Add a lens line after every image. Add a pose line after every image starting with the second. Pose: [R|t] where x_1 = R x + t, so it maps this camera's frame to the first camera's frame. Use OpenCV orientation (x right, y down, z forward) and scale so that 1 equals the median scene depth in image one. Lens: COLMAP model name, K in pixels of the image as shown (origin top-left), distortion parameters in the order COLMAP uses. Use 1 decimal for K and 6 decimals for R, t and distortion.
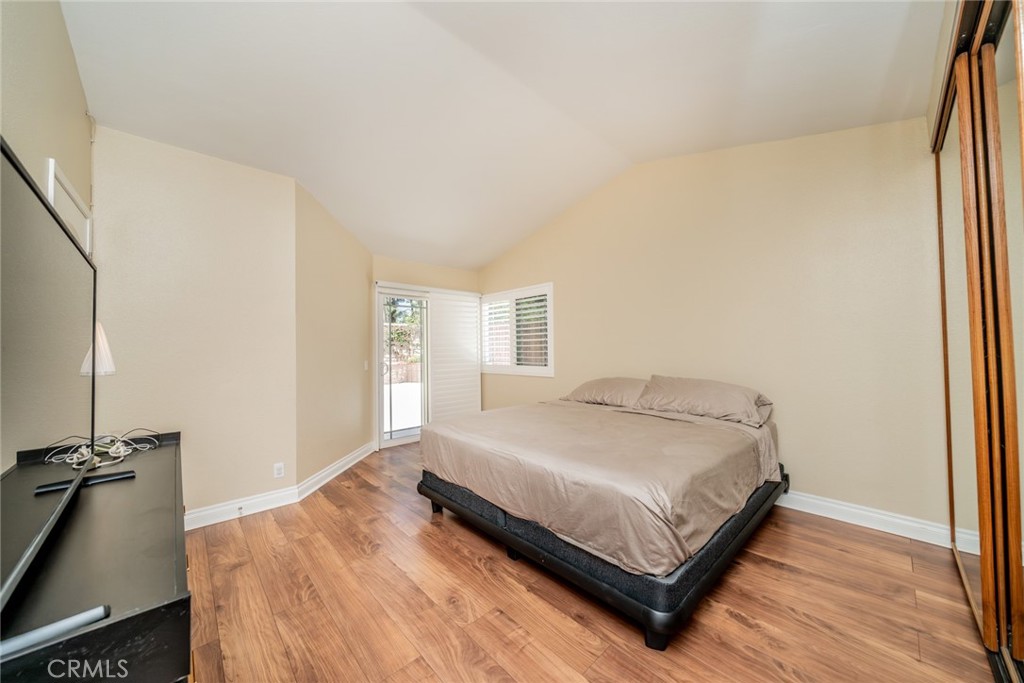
lens RADIAL K [[351.3, 0, 517.9], [0, 351.3, 345.7], [0, 0, 1]] dist [-0.004987, 0.000274]
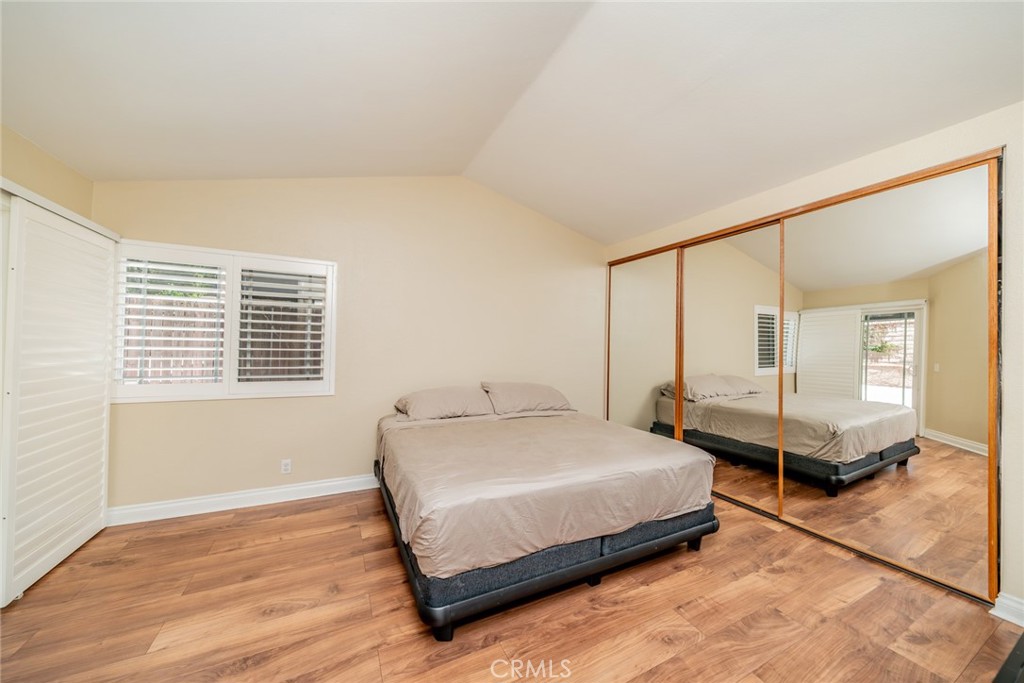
lens RADIAL K [[351.3, 0, 511.7], [0, 351.3, 347.7], [0, 0, 1]] dist [-0.004987, 0.000274]
pose [[0.299712, 0.019805, 0.953824, -1.071085], [-0.032781, 0.999408, -0.010451, -0.024923], [-0.953466, -0.028135, 0.300184, 1.003902]]
